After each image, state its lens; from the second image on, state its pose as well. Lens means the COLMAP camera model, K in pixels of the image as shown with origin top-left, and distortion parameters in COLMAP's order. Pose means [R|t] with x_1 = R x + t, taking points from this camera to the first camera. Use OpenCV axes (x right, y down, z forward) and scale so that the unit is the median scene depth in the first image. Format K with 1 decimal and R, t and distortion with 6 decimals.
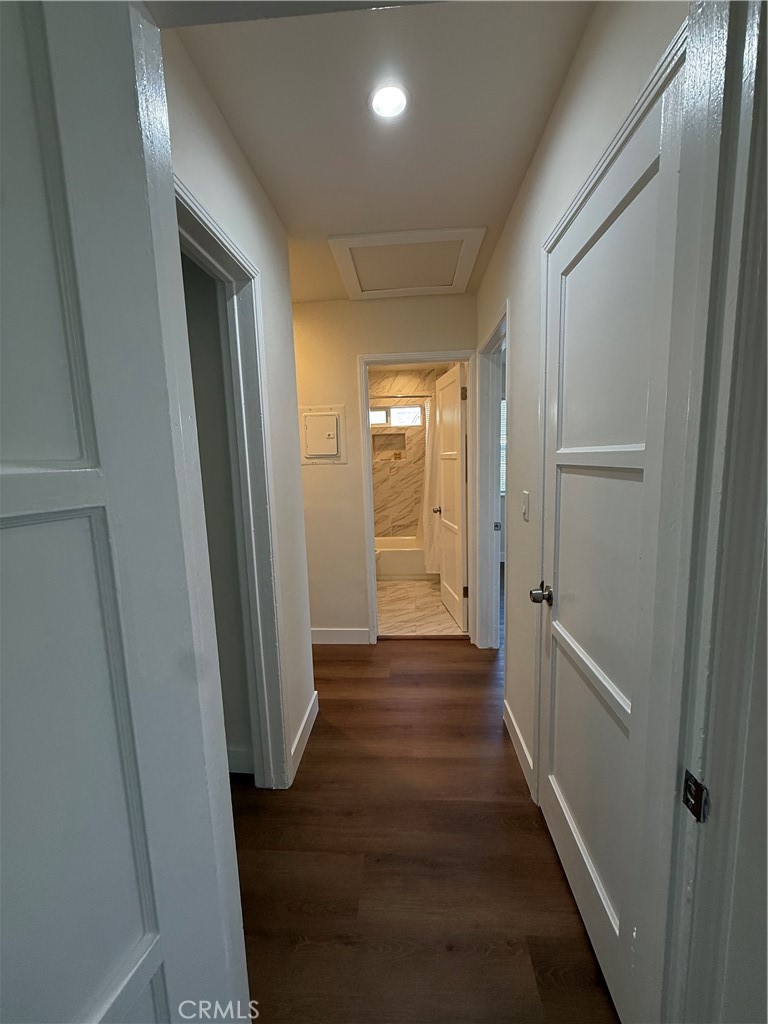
lens RADIAL K [[407.4, 0, 384.2], [0, 407.4, 510.2], [0, 0, 1]] dist [0.000680, 0.000169]
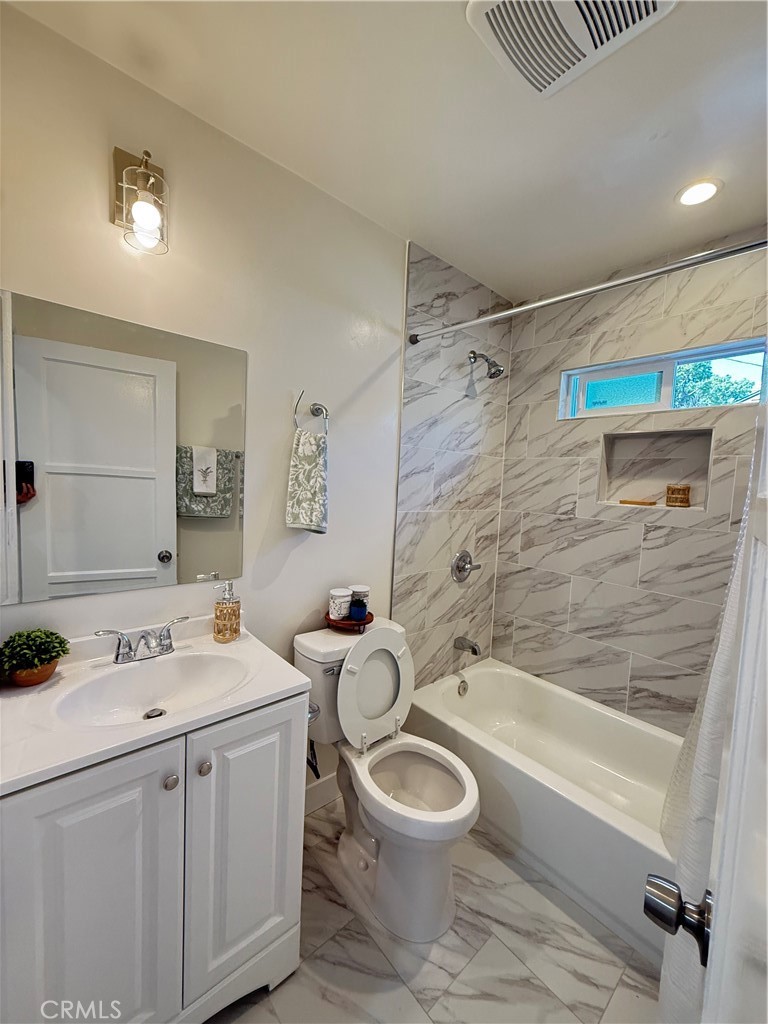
lens RADIAL K [[407.4, 0, 383.9], [0, 407.4, 510.7], [0, 0, 1]] dist [0.000680, 0.000169]
pose [[0.705998, 0.118184, -0.698283, 0.100238], [-0.162915, 0.986638, 0.002273, -0.081447], [0.689221, 0.112156, 0.715818, 0.586103]]
